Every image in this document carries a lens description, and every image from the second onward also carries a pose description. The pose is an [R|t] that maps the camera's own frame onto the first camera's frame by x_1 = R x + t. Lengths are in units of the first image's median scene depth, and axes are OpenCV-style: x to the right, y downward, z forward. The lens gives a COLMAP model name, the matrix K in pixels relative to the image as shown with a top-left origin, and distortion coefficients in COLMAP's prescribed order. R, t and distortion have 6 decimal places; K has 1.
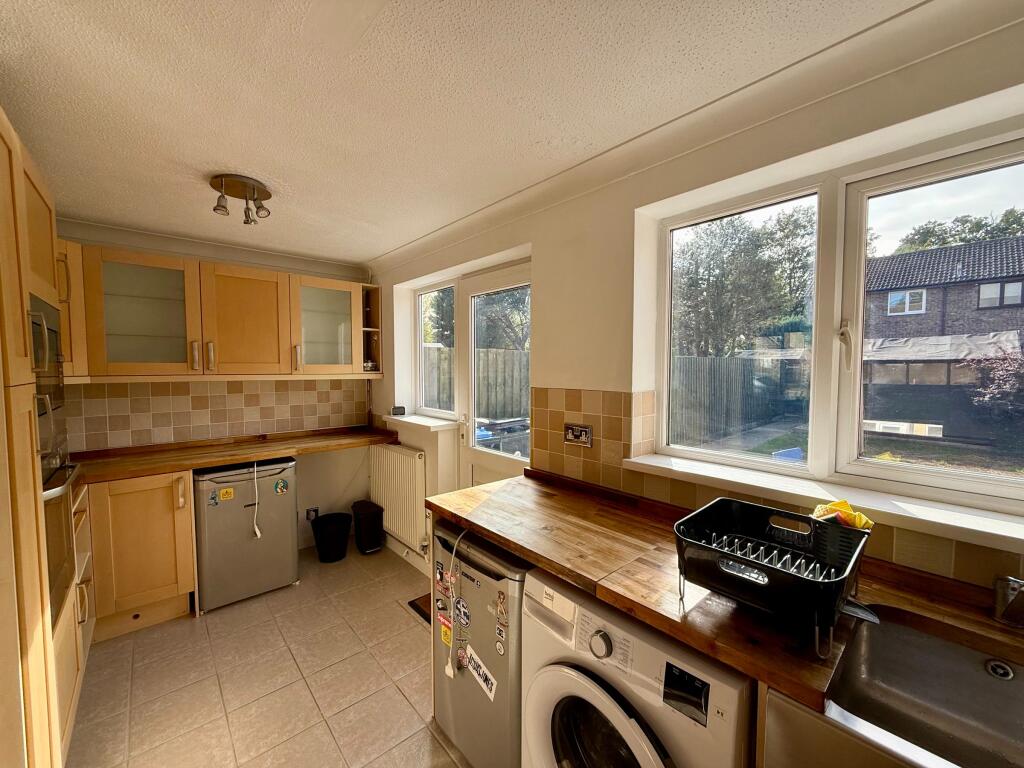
lens RADIAL K [[408.2, 0, 515.3], [0, 408.2, 385.6], [0, 0, 1]] dist [0.000027, 0.000078]
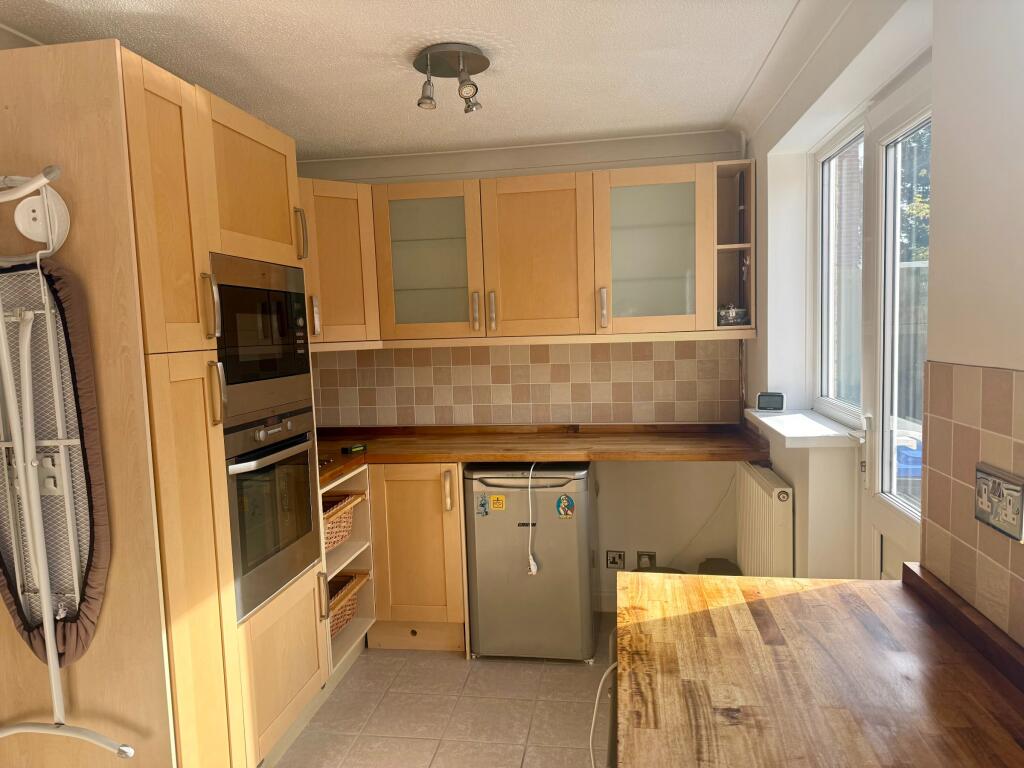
lens RADIAL K [[724.7, 0, 512.9], [0, 724.7, 390.1], [0, 0, 1]] dist [0.088815, -0.002422]
pose [[0.636583, 0.044945, -0.769897, 0.259689], [-0.002205, 0.998402, 0.056461, -0.003825], [0.771205, -0.034244, 0.635665, 0.196642]]
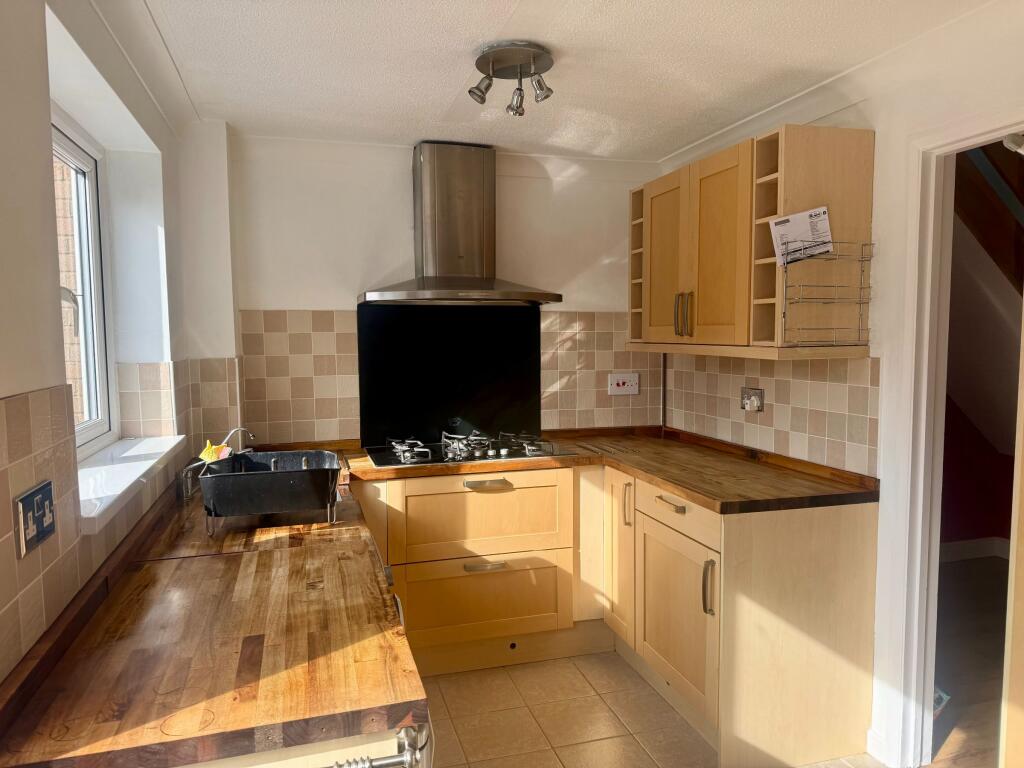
lens RADIAL K [[724.7, 0, 512.9], [0, 724.7, 390.1], [0, 0, 1]] dist [0.088815, -0.002422]
pose [[-0.903820, -0.032310, 0.426691, -1.150803], [0.025082, 0.991431, 0.128203, -0.099602], [-0.427177, 0.126575, -0.895265, 1.967852]]
